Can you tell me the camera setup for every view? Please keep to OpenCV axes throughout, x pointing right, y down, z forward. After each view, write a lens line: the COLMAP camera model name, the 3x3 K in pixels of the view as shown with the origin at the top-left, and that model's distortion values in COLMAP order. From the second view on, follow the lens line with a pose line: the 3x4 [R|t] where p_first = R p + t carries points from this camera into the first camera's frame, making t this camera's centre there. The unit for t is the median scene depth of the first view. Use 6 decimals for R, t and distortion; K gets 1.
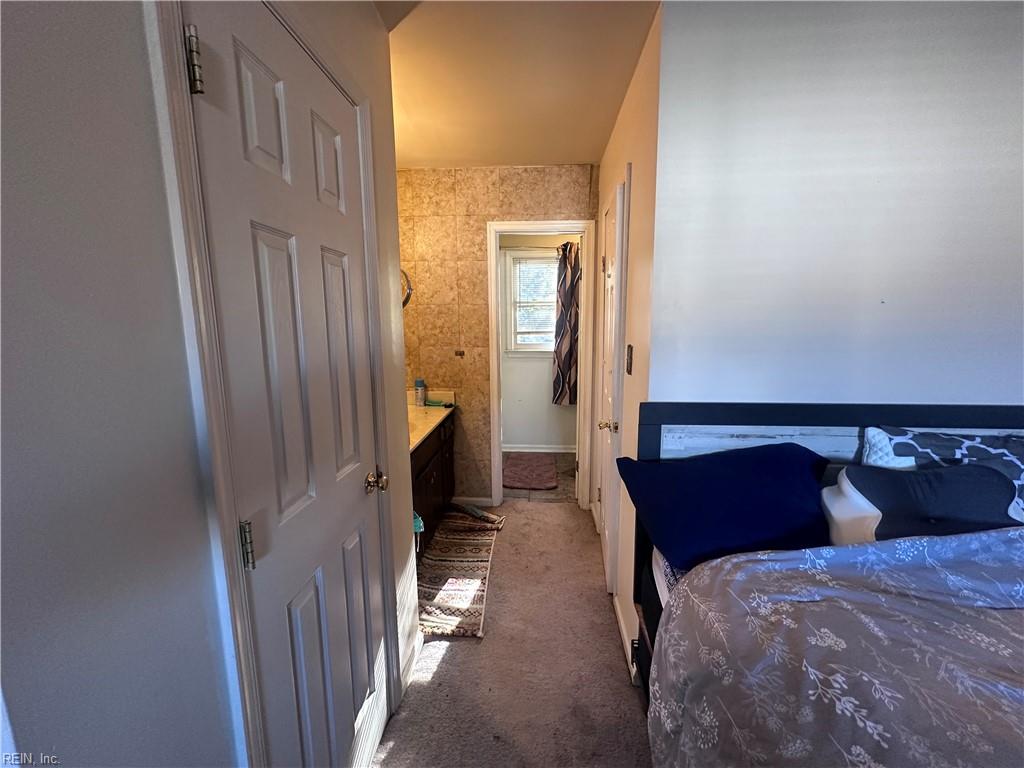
lens RADIAL K [[405.4, 0, 512.0], [0, 405.4, 384.0], [0, 0, 1]] dist [-0.000482, 0.000271]
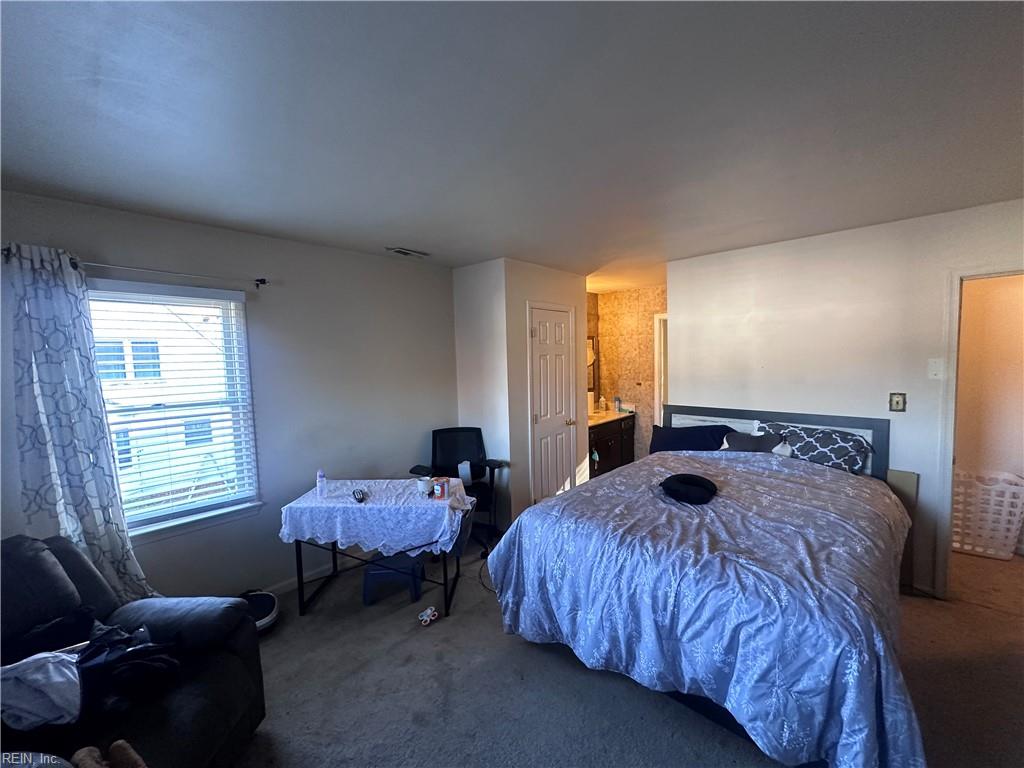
lens RADIAL K [[405.4, 0, 512.0], [0, 405.4, 384.0], [0, 0, 1]] dist [-0.000482, 0.000271]
pose [[0.782224, 0.032563, -0.622145, 0.598143], [-0.078917, 0.995768, -0.047104, 0.058942], [0.617979, 0.085943, 0.781483, -0.836212]]
